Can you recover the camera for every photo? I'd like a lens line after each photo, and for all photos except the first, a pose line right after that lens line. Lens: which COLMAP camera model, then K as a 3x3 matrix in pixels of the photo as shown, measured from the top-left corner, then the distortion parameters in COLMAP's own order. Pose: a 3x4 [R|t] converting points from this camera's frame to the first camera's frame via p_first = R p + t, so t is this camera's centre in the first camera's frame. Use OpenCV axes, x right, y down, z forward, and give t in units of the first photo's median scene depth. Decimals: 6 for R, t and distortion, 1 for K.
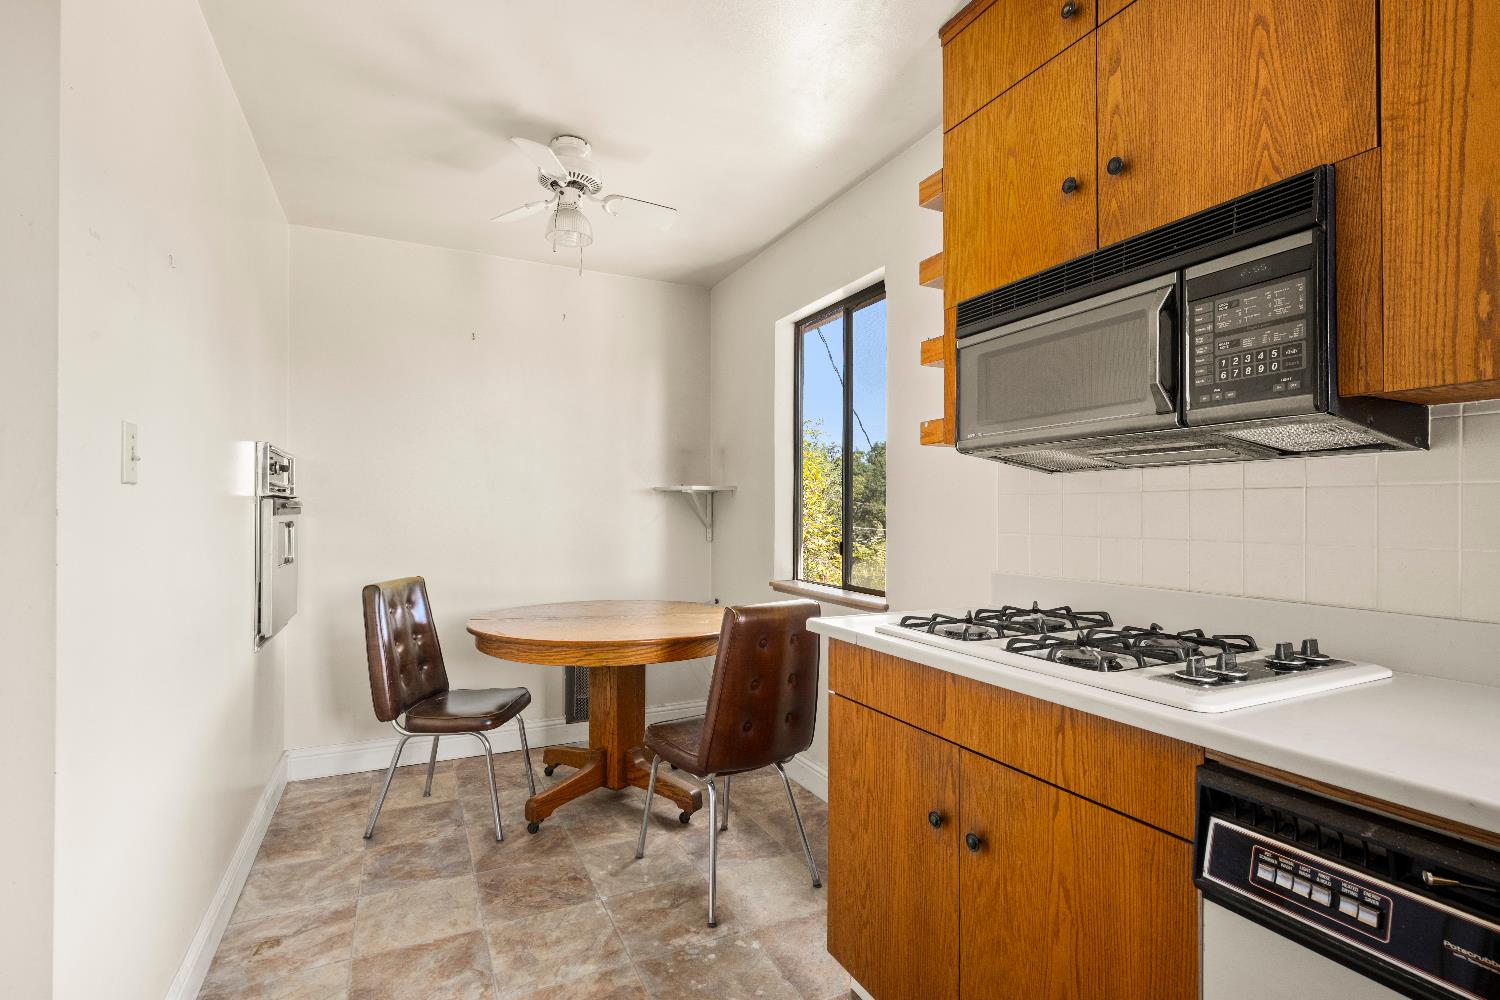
lens RADIAL K [[696.6, 0, 735.7], [0, 696.6, 507.7], [0, 0, 1]] dist [-0.004870, 0.000330]
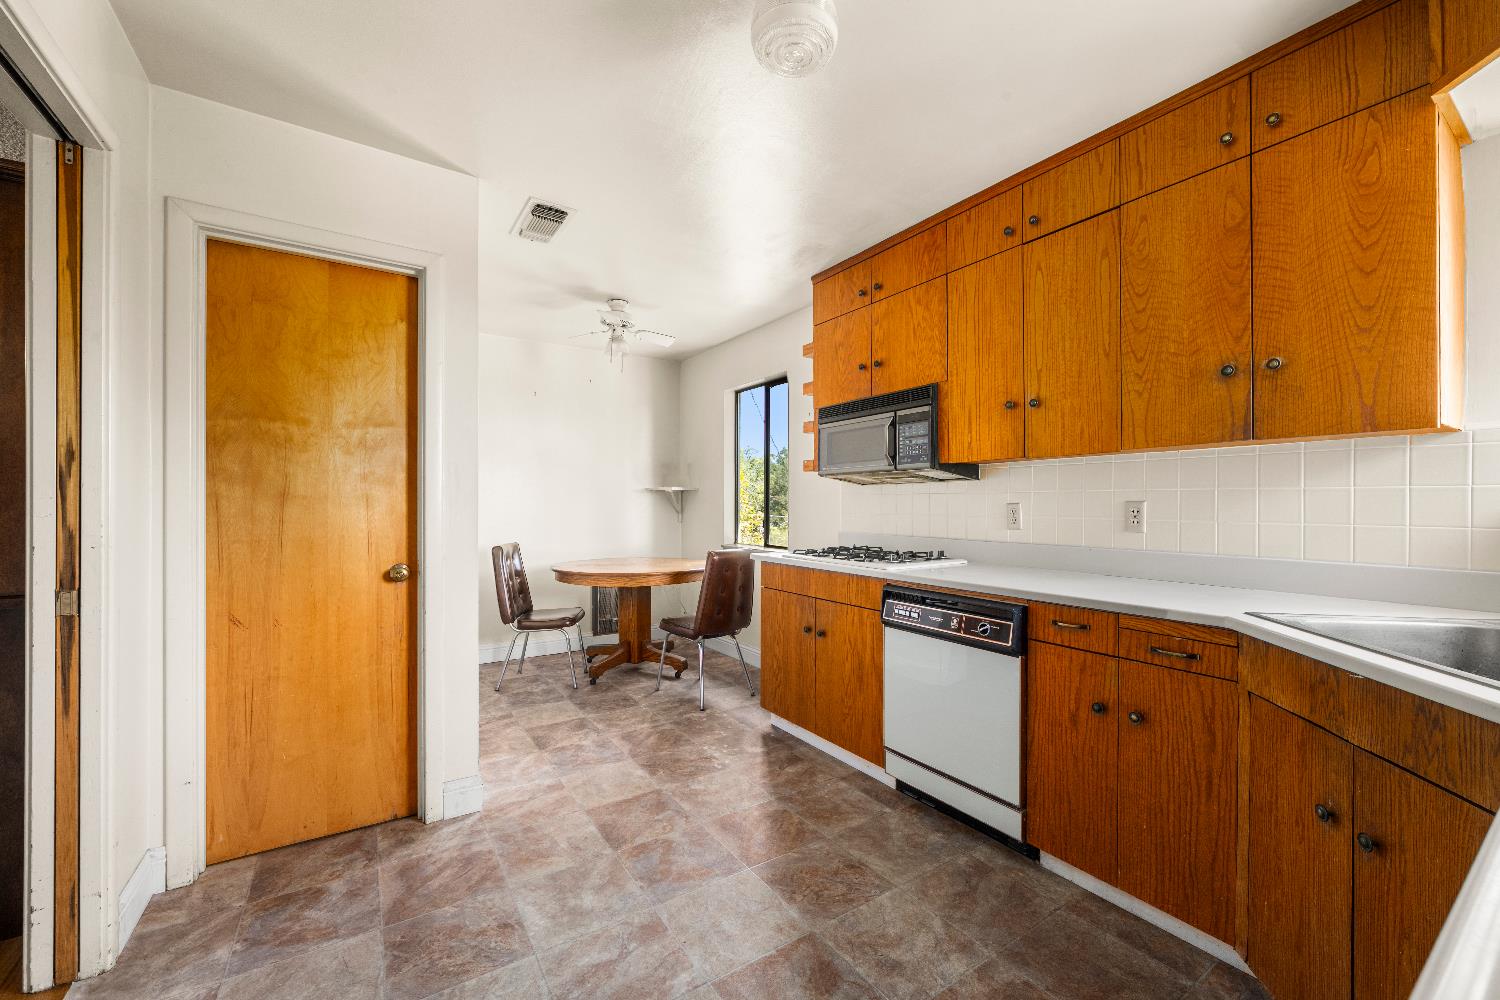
lens RADIAL K [[595.2, 0, 749.9], [0, 595.2, 500.7], [0, 0, 1]] dist [0.000507, 0.000329]
pose [[0.990100, -0.001353, 0.140359, -0.145269], [0.001188, 0.999999, 0.001258, -0.004169], [-0.140360, -0.001079, 0.990100, -0.751289]]
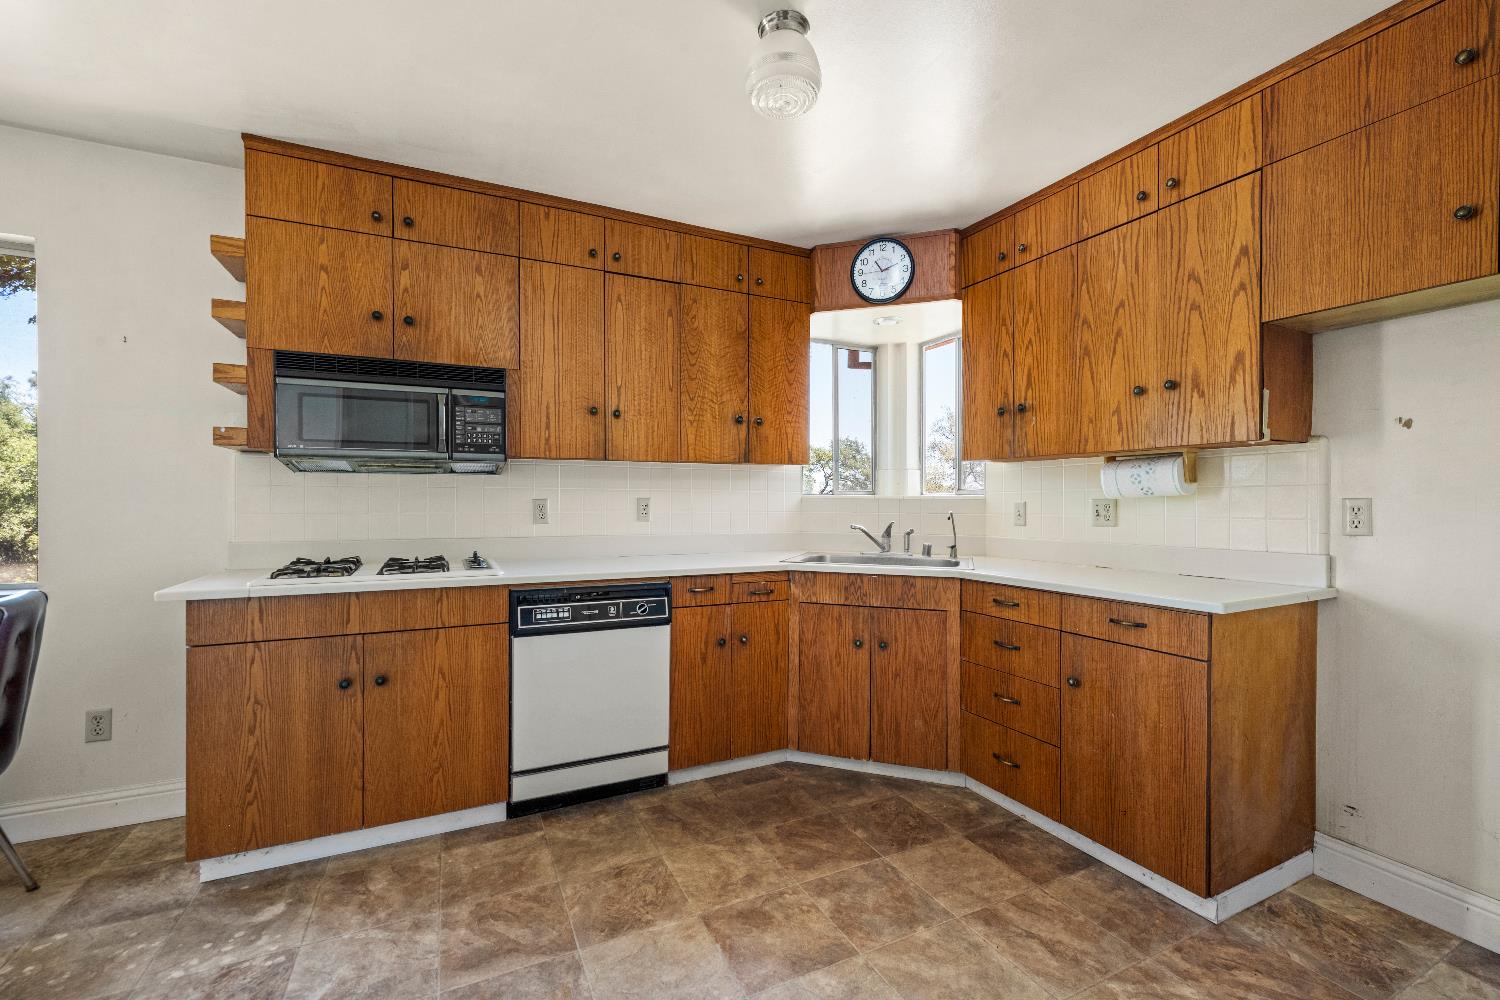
lens RADIAL K [[626.0, 0, 754.8], [0, 626.0, 501.7], [0, 0, 1]] dist [0.000686, 0.000311]
pose [[-0.008299, -0.004477, 0.999956, -0.876091], [-0.008921, 0.999951, 0.004403, -0.001176], [-0.999926, -0.008884, -0.008338, 0.029771]]
